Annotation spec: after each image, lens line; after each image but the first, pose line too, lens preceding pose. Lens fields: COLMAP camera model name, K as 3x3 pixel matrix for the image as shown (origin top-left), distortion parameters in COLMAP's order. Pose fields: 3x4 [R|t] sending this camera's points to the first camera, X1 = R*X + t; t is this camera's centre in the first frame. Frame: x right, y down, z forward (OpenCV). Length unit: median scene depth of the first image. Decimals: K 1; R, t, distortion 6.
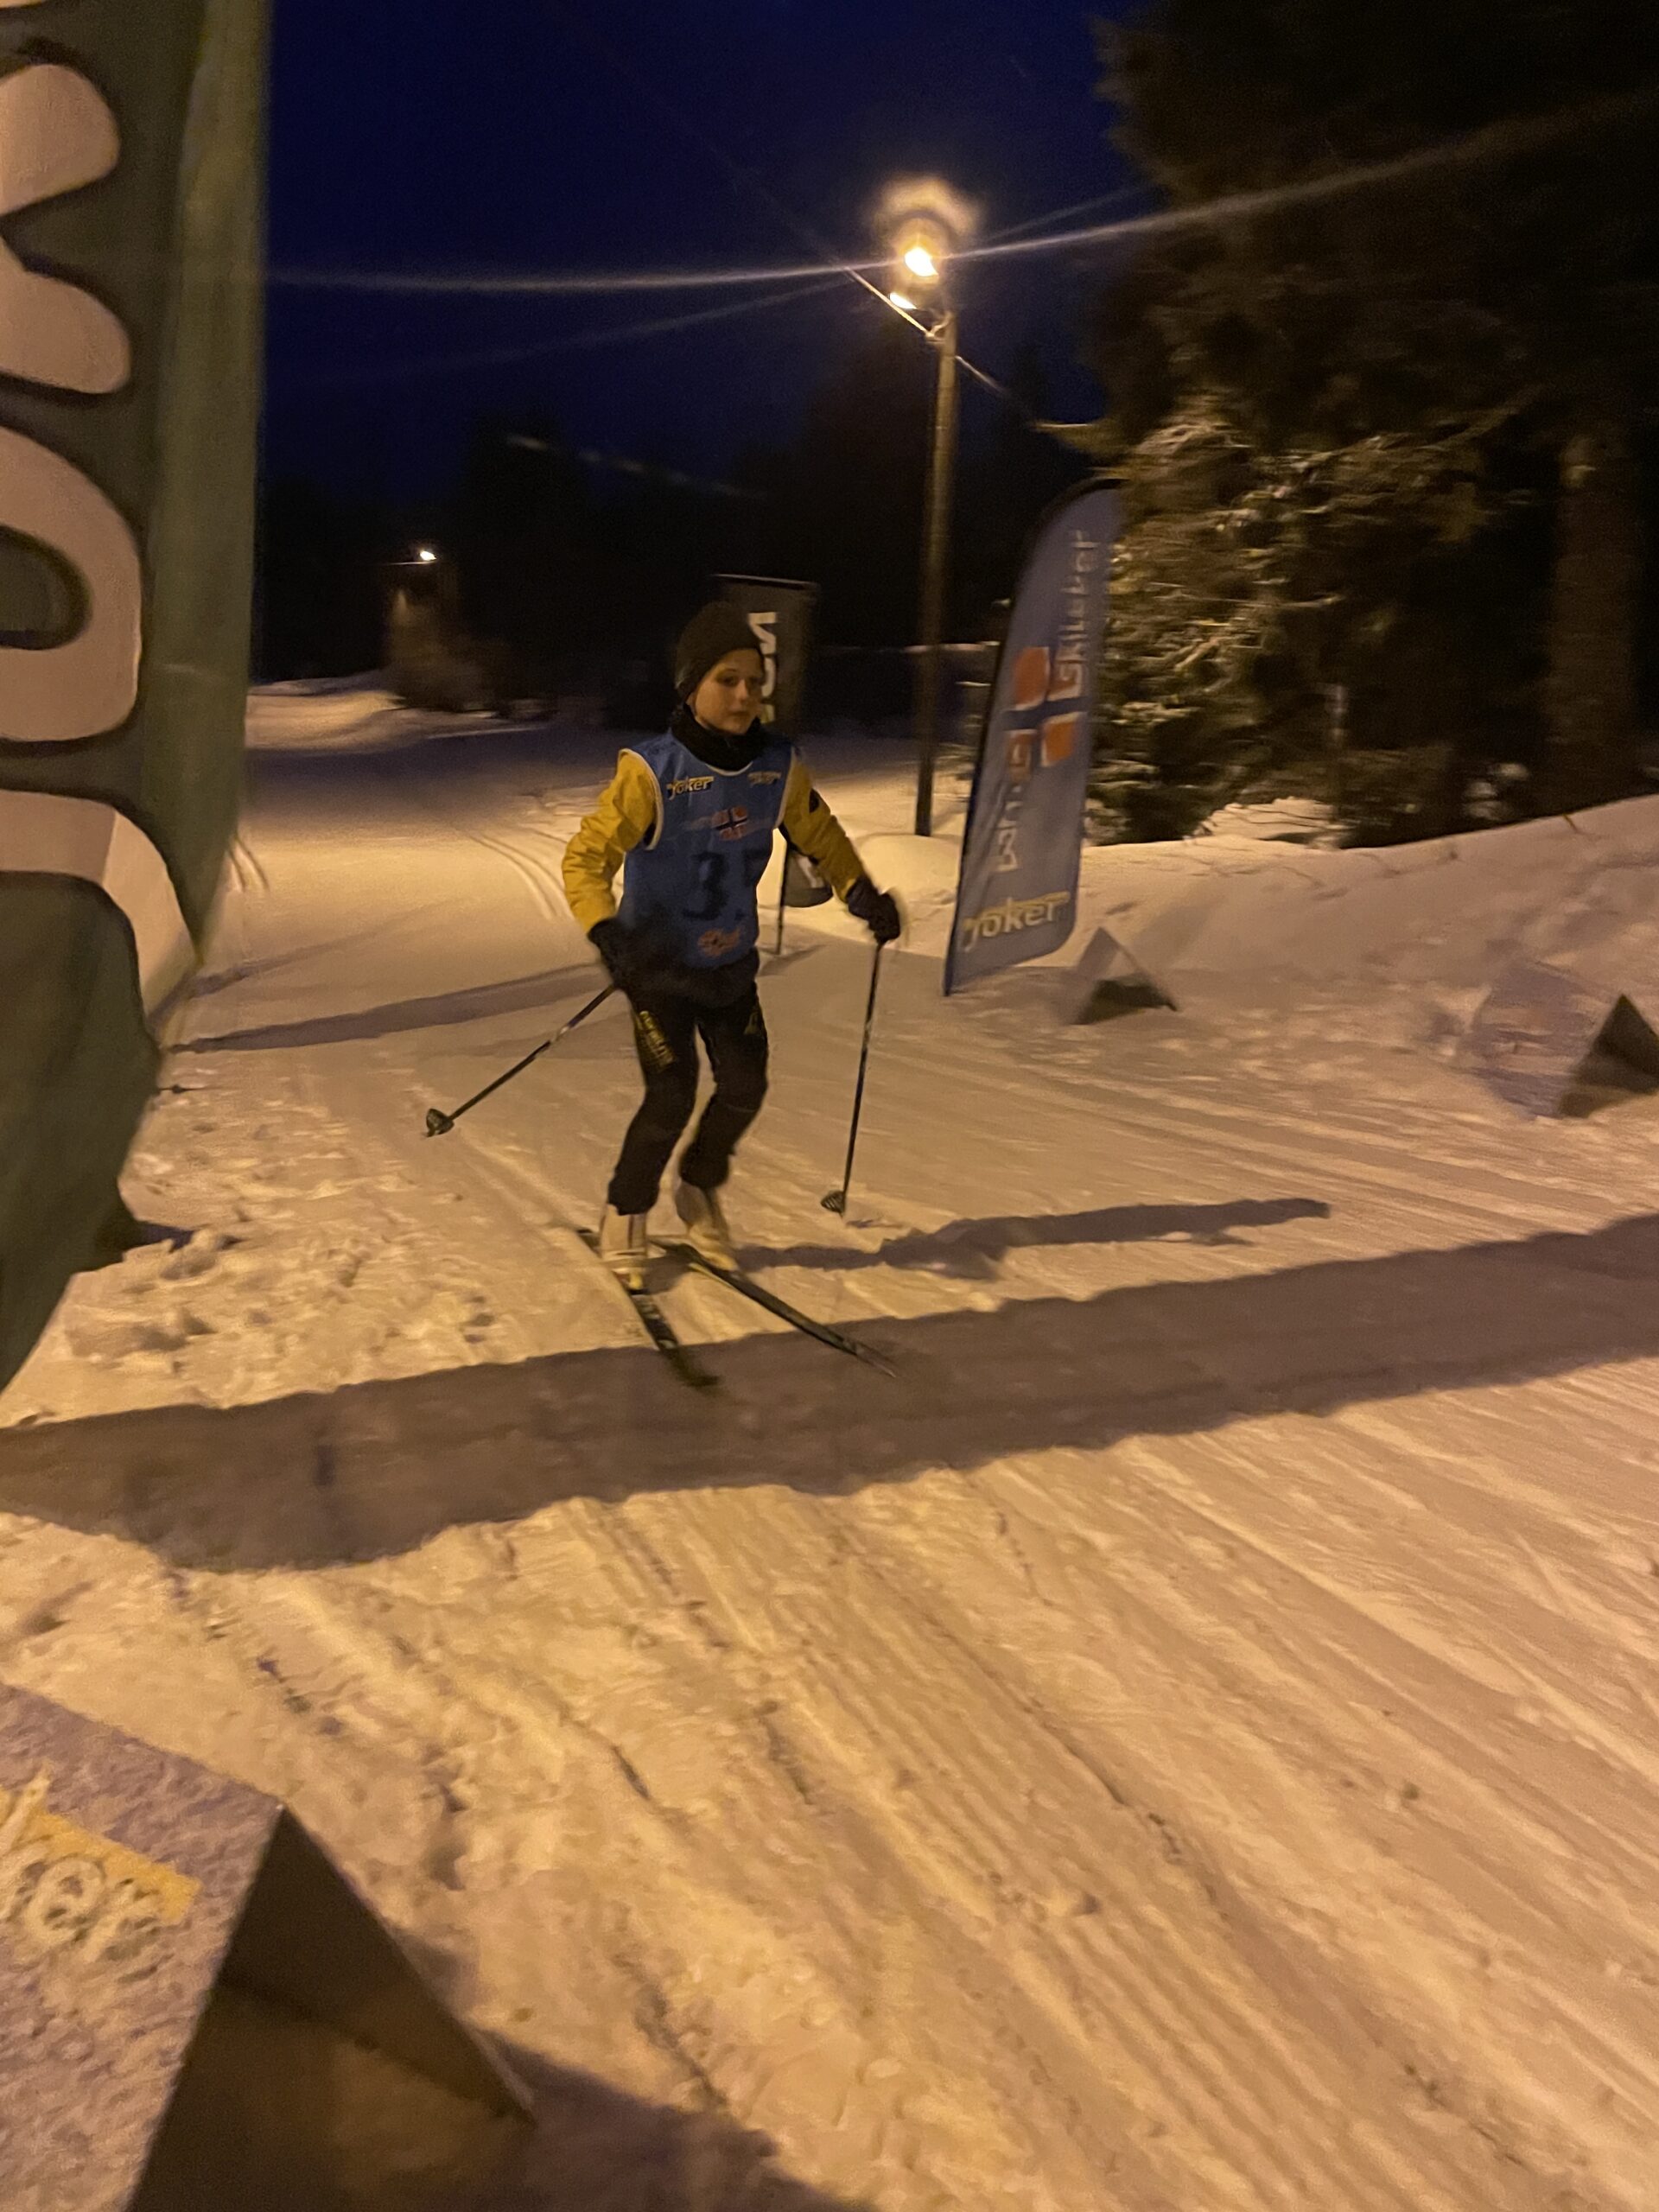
lens RADIAL K [[1659.2, 0, 842.5], [0, 1659.2, 1092.7], [0, 0, 1]] dist [0.086365, -0.107618]
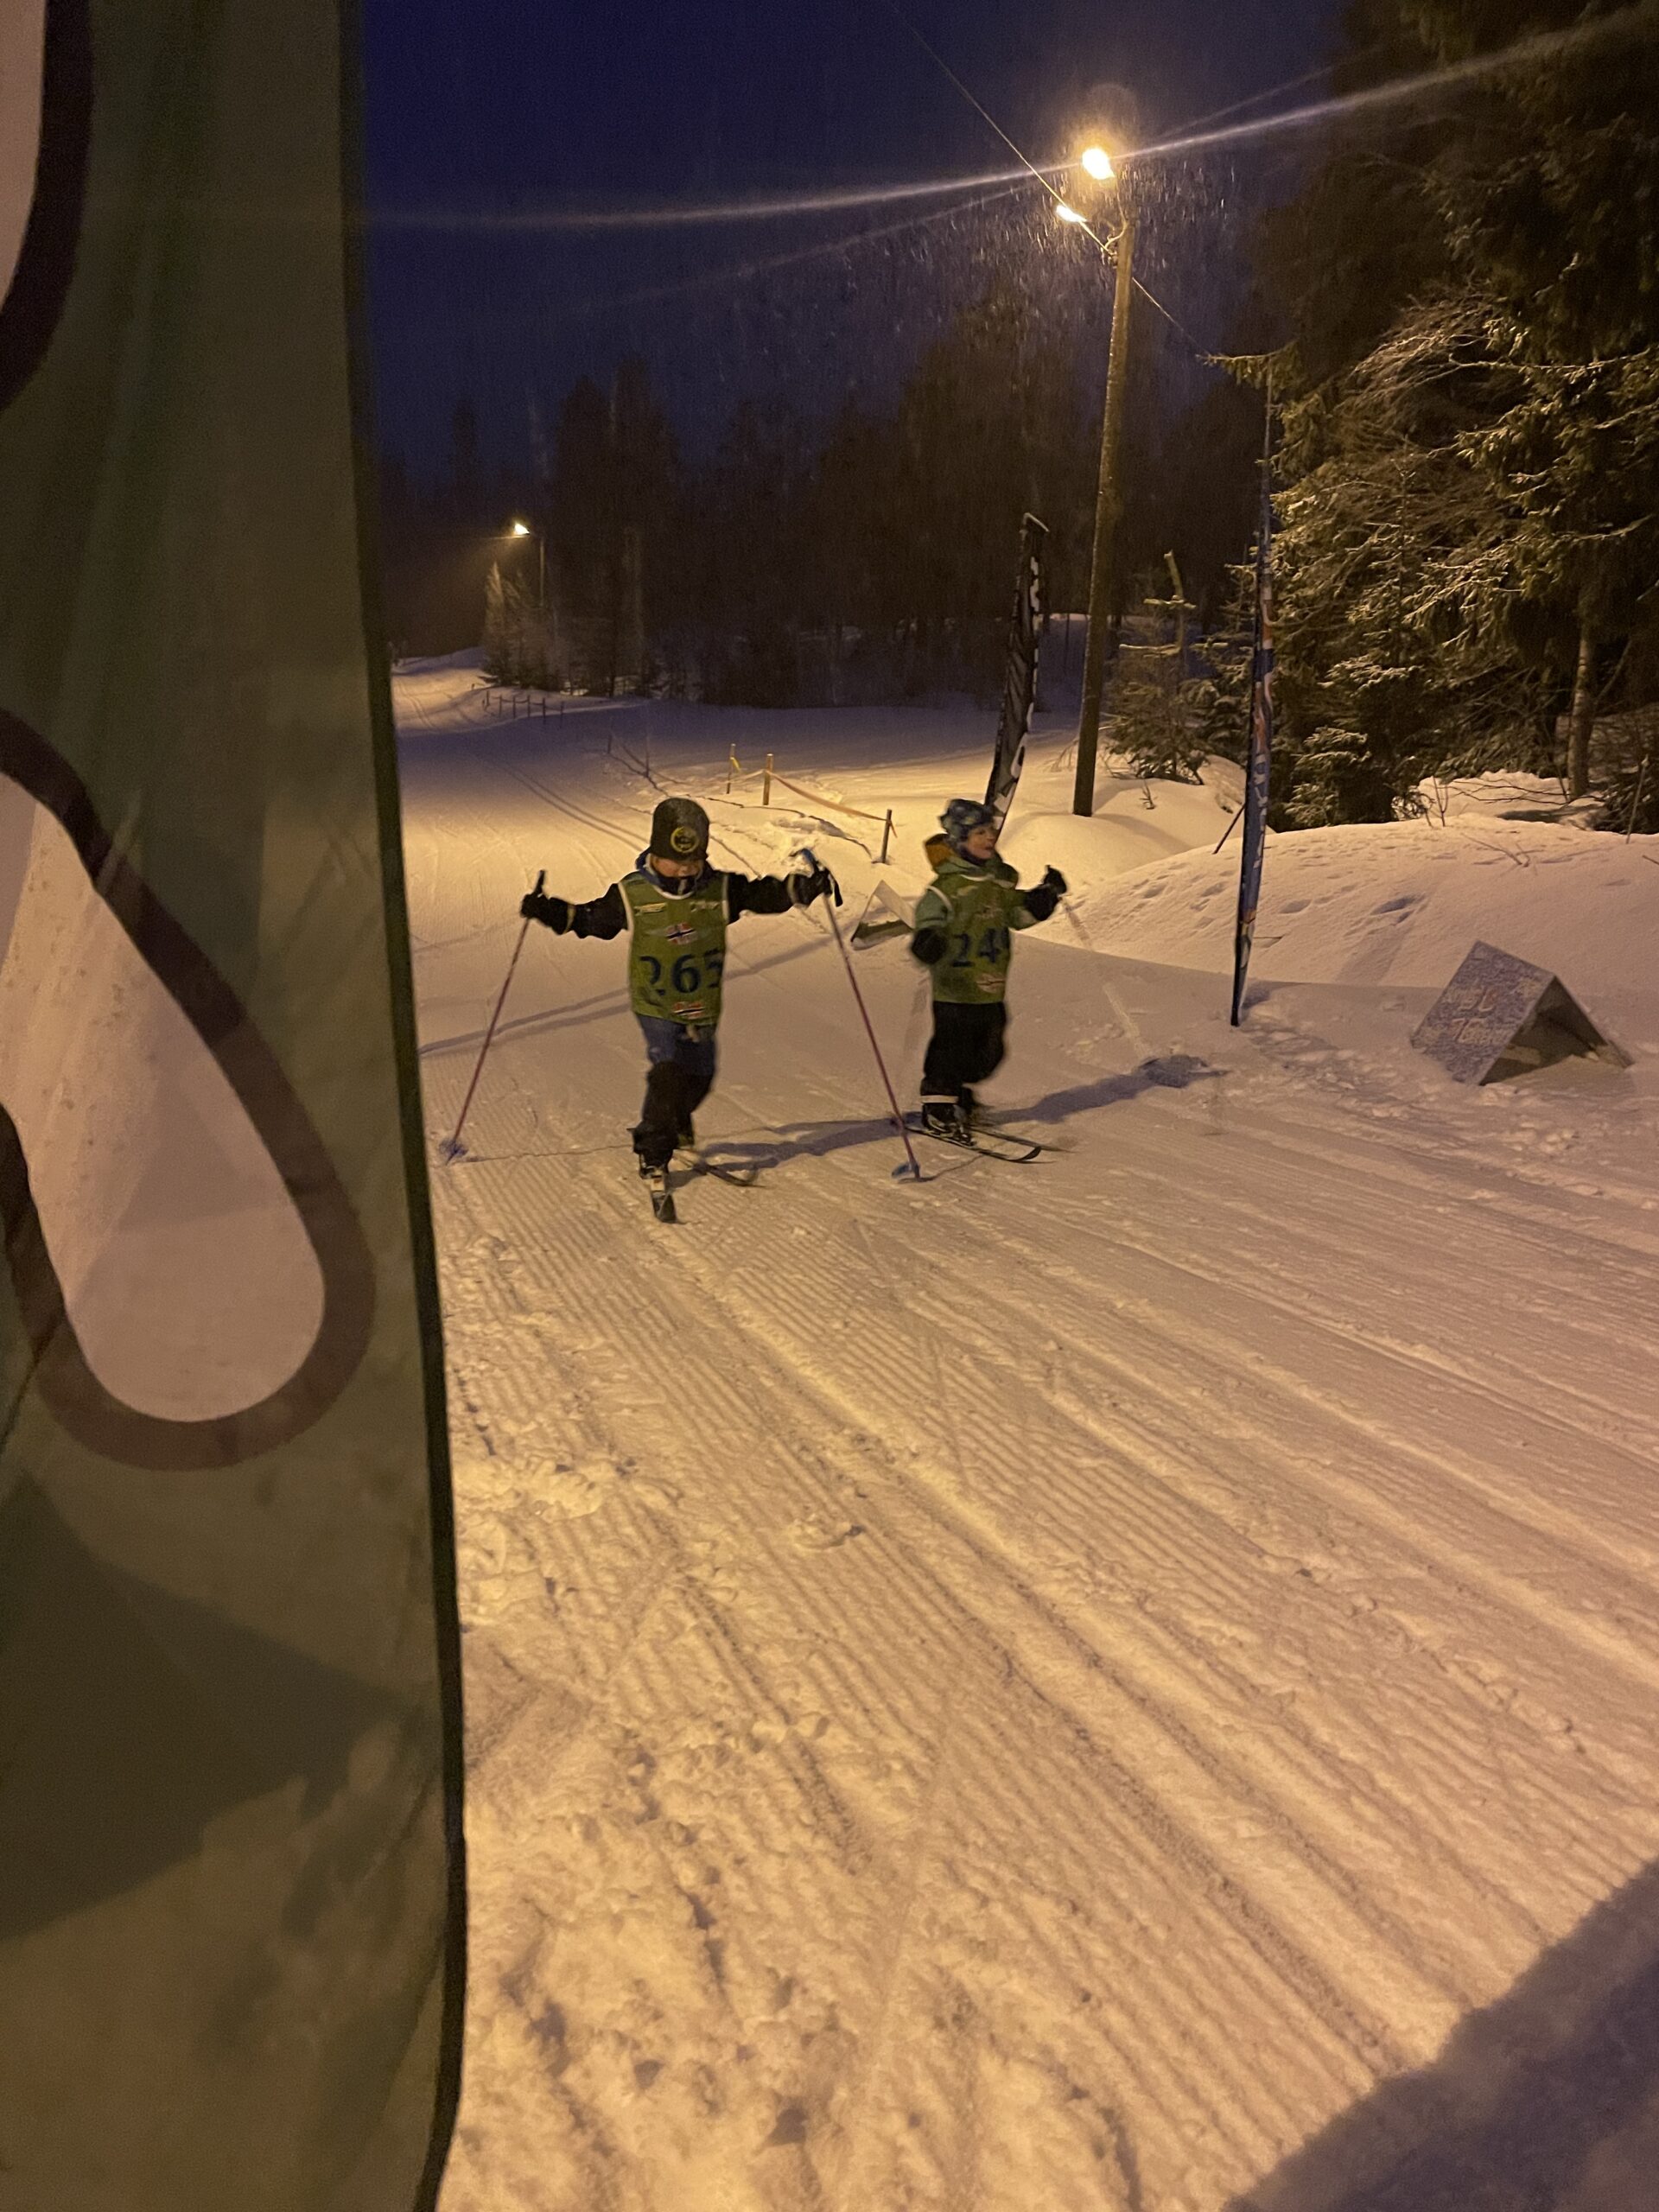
lens RADIAL K [[1659.2, 0, 823.7], [0, 1659.2, 1106.6], [0, 0, 1]] dist [0.086365, -0.107618]
pose [[0.998189, 0.005461, -0.059908, -0.091651], [-0.004207, 0.999770, 0.021040, -0.038757], [0.060010, -0.020750, 0.997982, 0.219671]]
